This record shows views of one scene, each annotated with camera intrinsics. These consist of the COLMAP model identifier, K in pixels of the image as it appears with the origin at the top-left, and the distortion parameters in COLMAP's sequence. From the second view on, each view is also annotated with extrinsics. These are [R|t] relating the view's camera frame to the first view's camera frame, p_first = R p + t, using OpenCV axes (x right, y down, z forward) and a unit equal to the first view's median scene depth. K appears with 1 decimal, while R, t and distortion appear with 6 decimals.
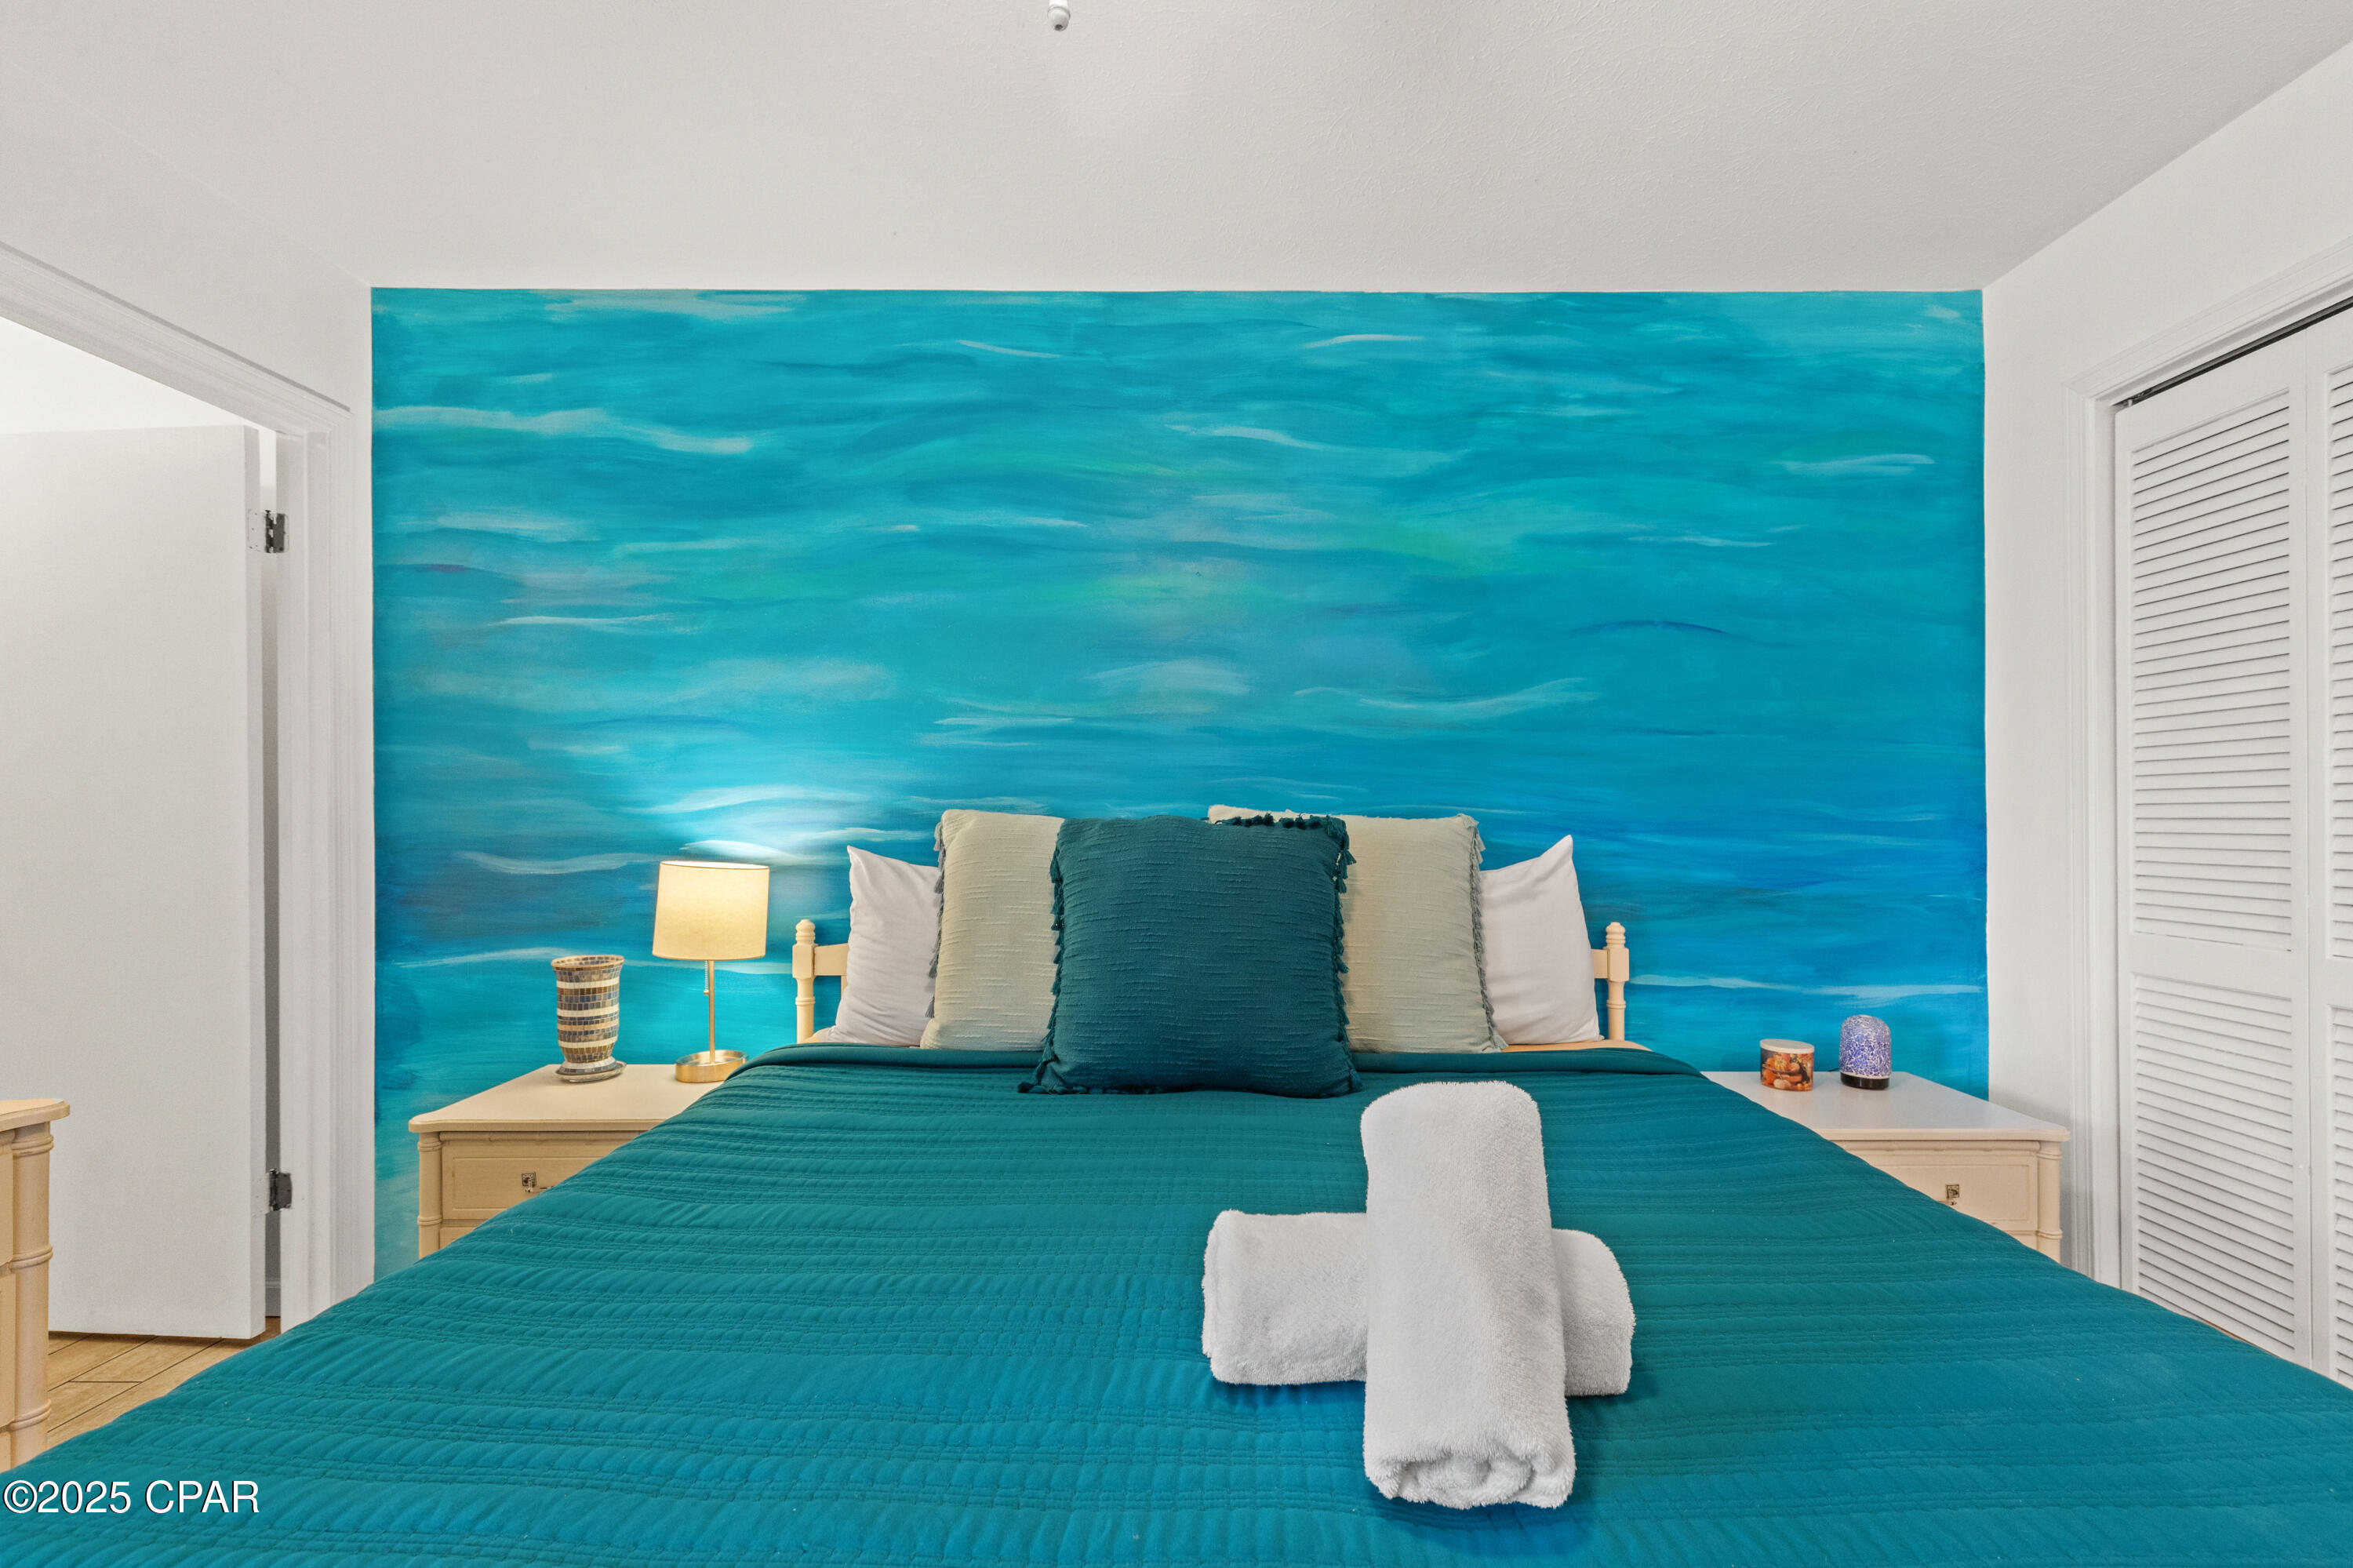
lens RADIAL K [[1072.6, 0, 1181.8], [0, 1072.6, 817.7], [0, 0, 1]] dist [0.005516, 0.000429]
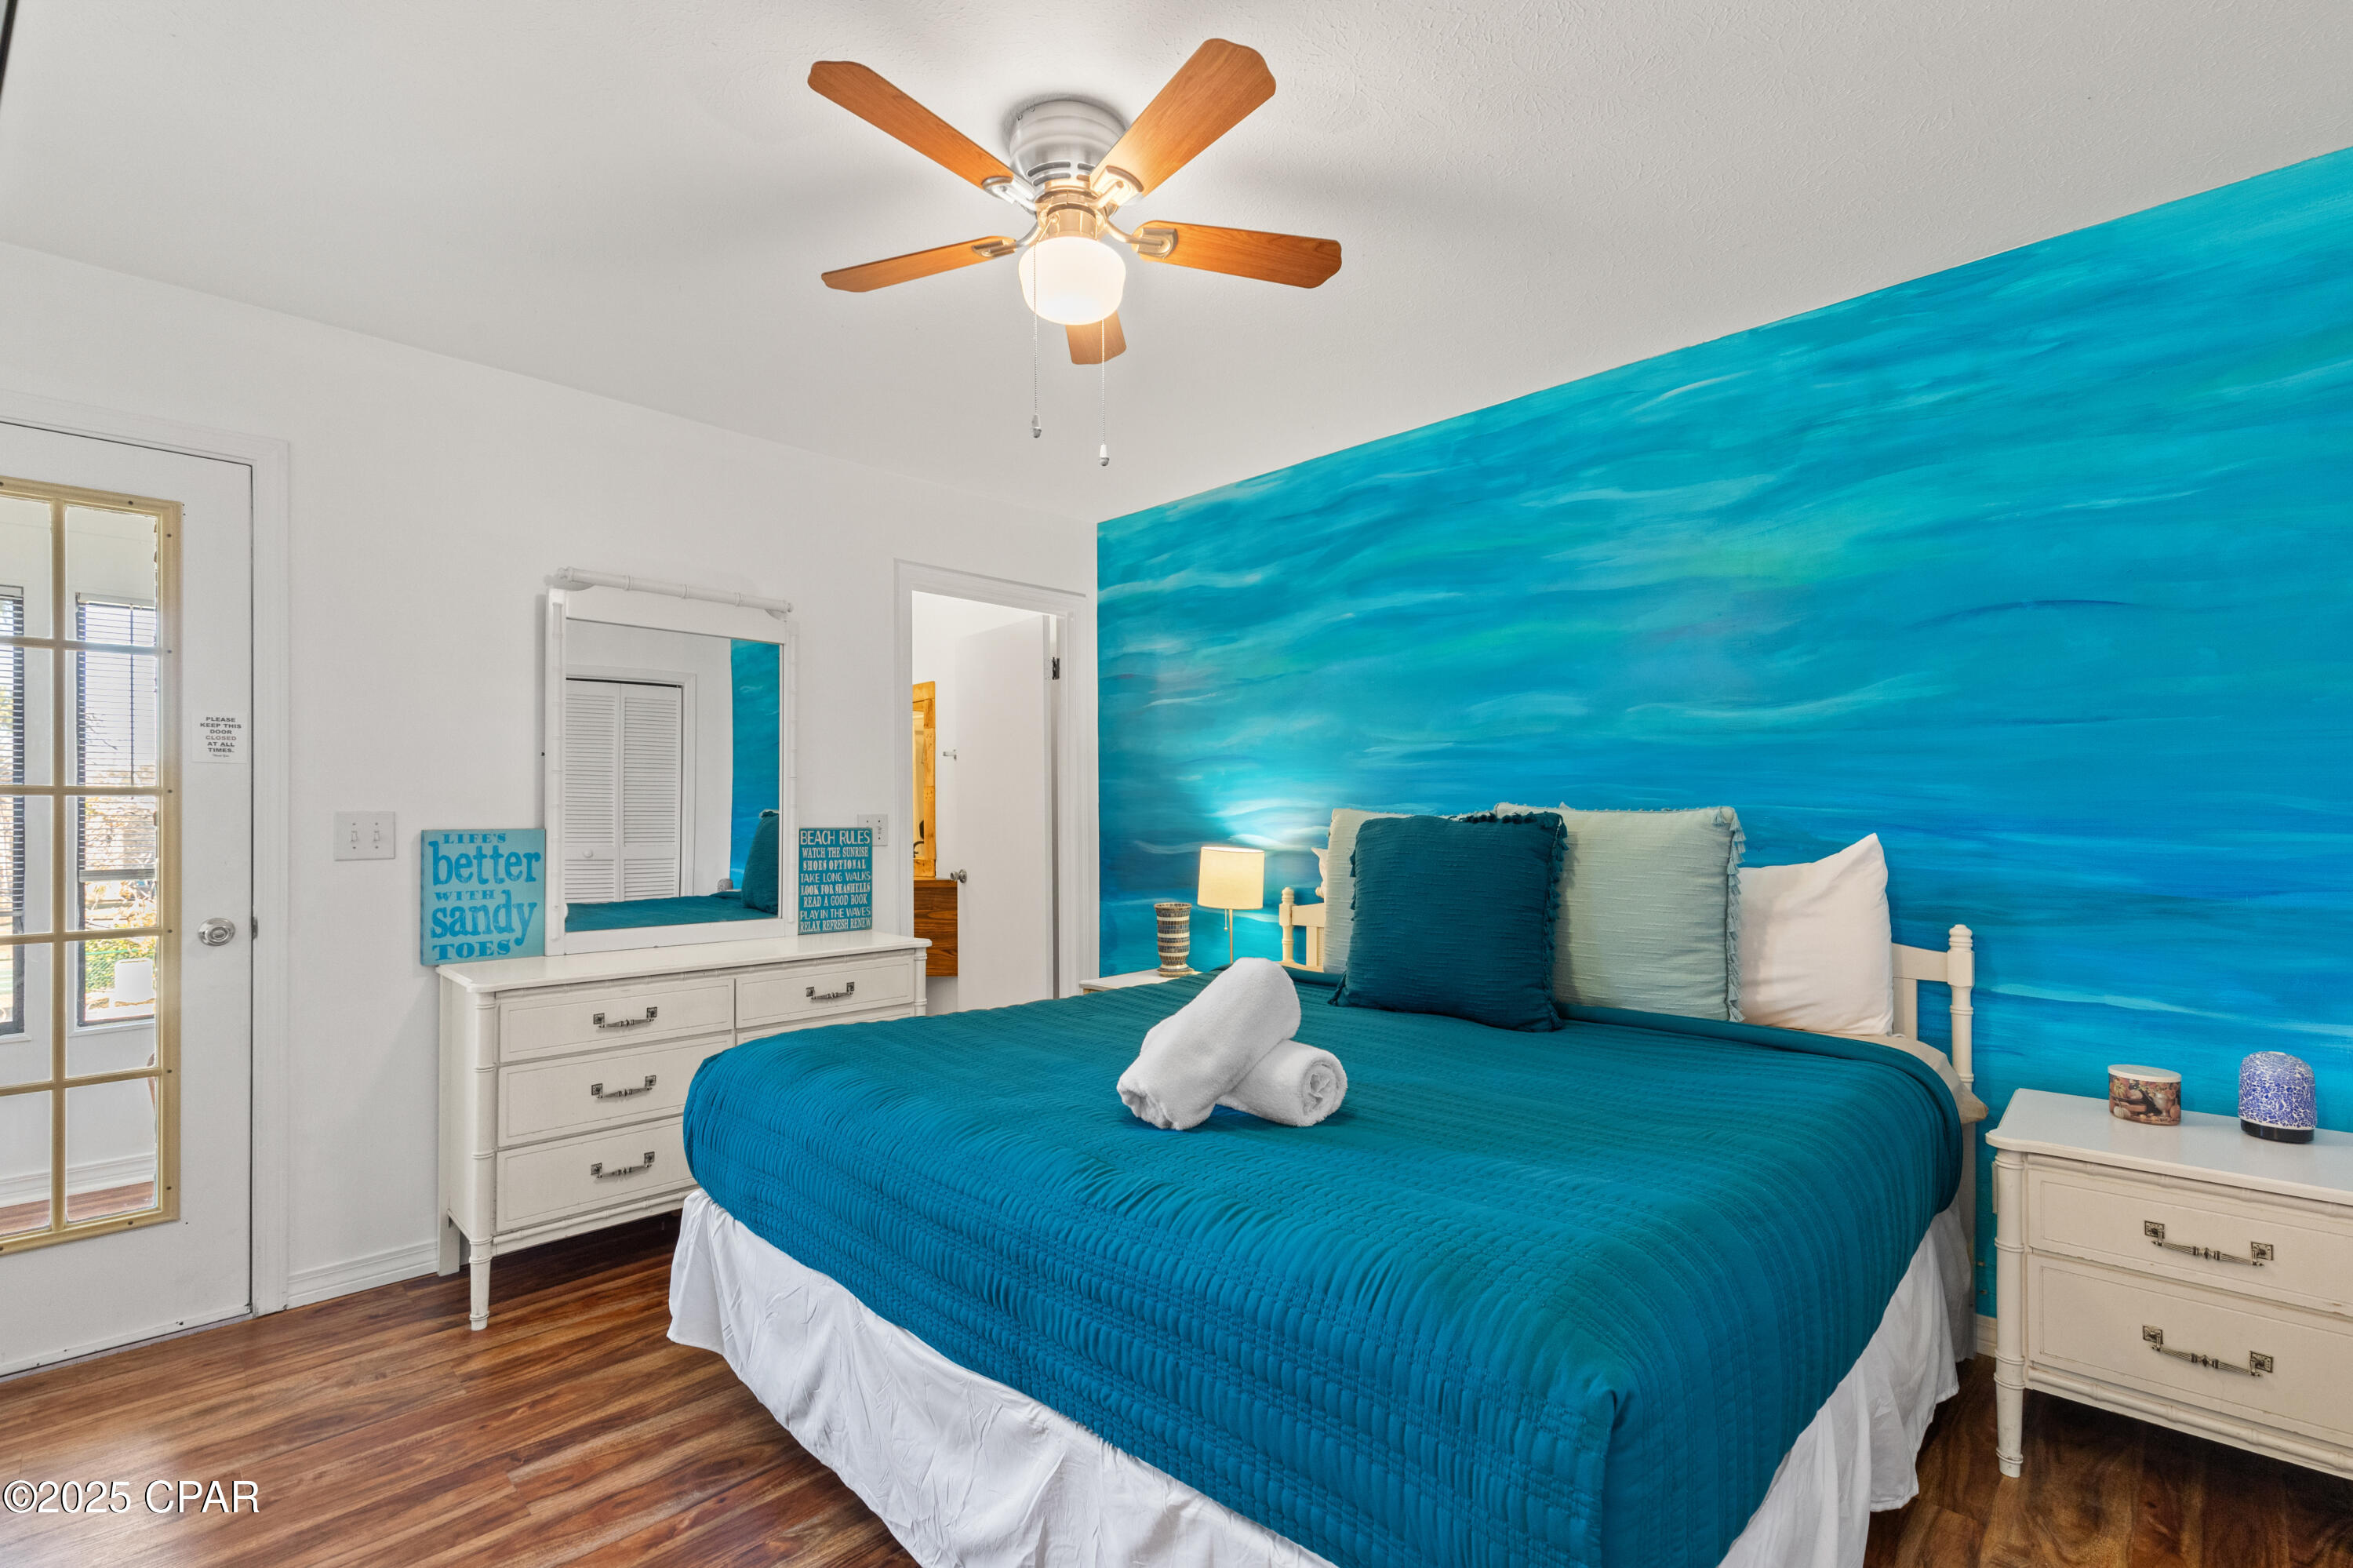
lens RADIAL K [[1072.6, 0, 1181.8], [0, 1072.6, 817.7], [0, 0, 1]] dist [0.005516, 0.000429]
pose [[0.716017, -0.005671, -0.698060, 0.577795], [0.005550, 0.999982, -0.002432, 0.000547], [0.698061, -0.002133, 0.716035, -0.173207]]
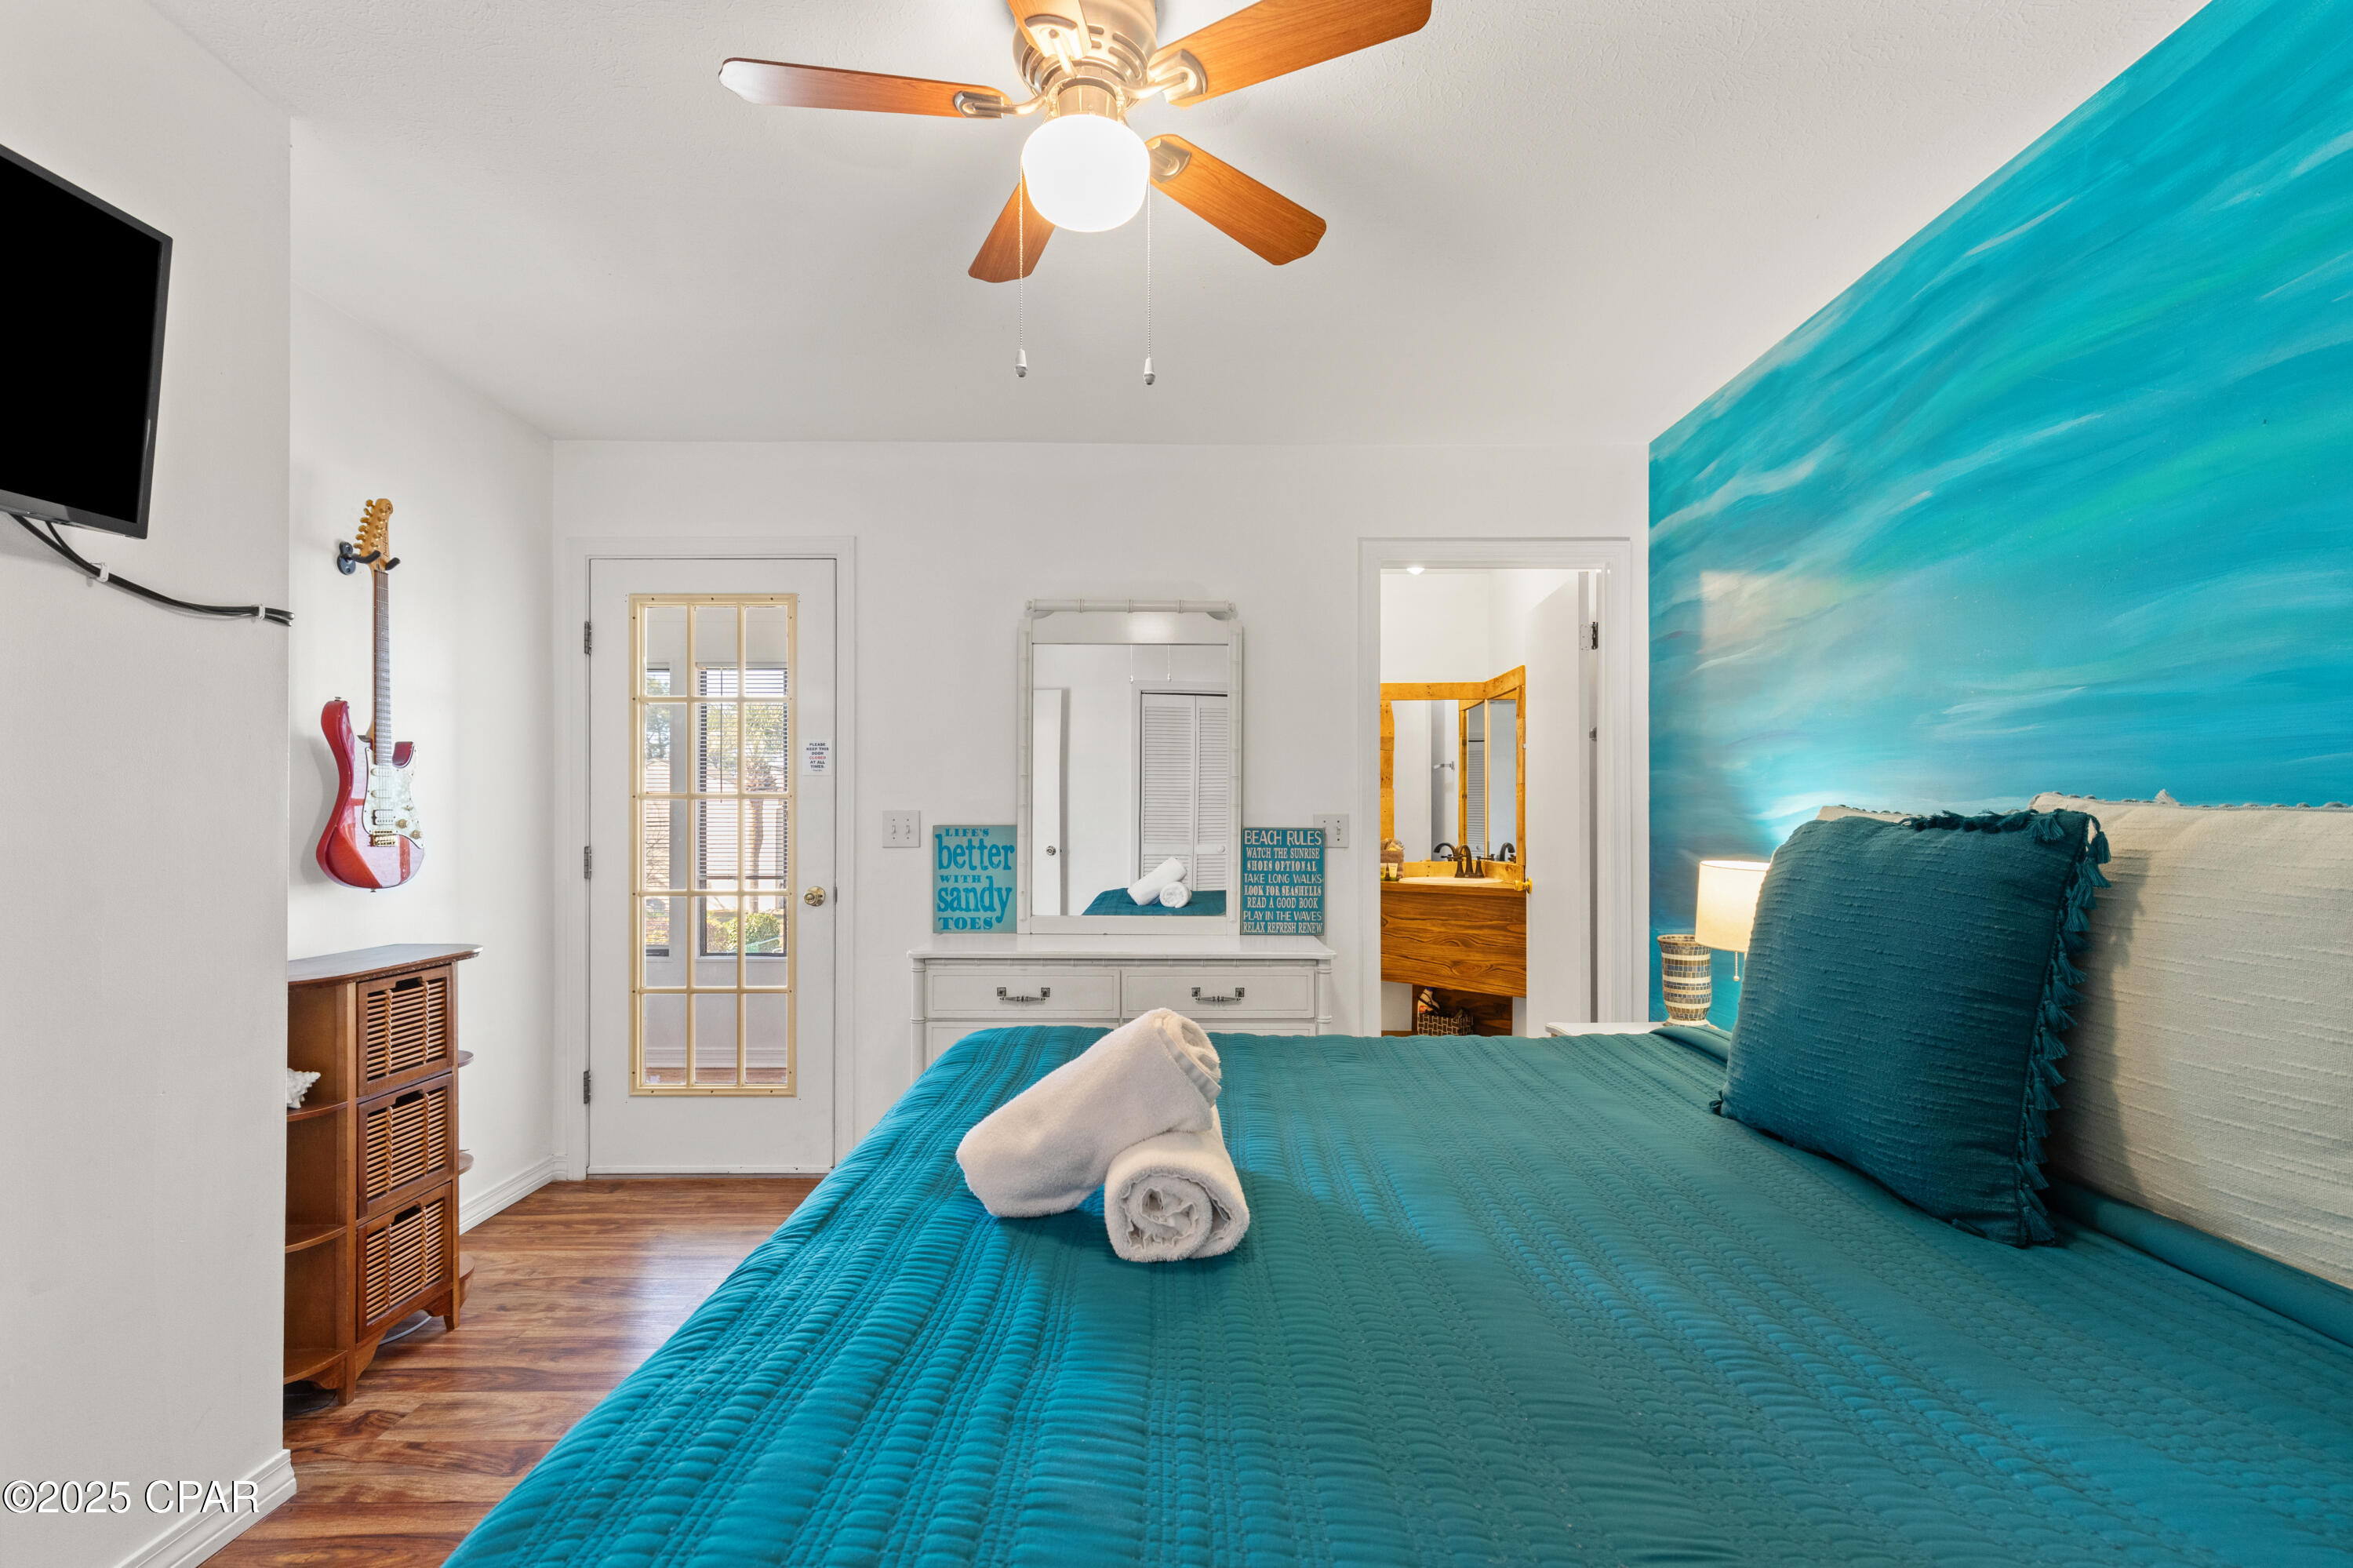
lens RADIAL K [[1072.6, 0, 1181.8], [0, 1072.6, 817.7], [0, 0, 1]] dist [0.005516, 0.000429]
pose [[-0.001415, -0.005013, -0.999986, 0.631819], [-0.003611, 0.999981, -0.005008, 0.002475], [0.999992, 0.003604, -0.001433, 0.390141]]
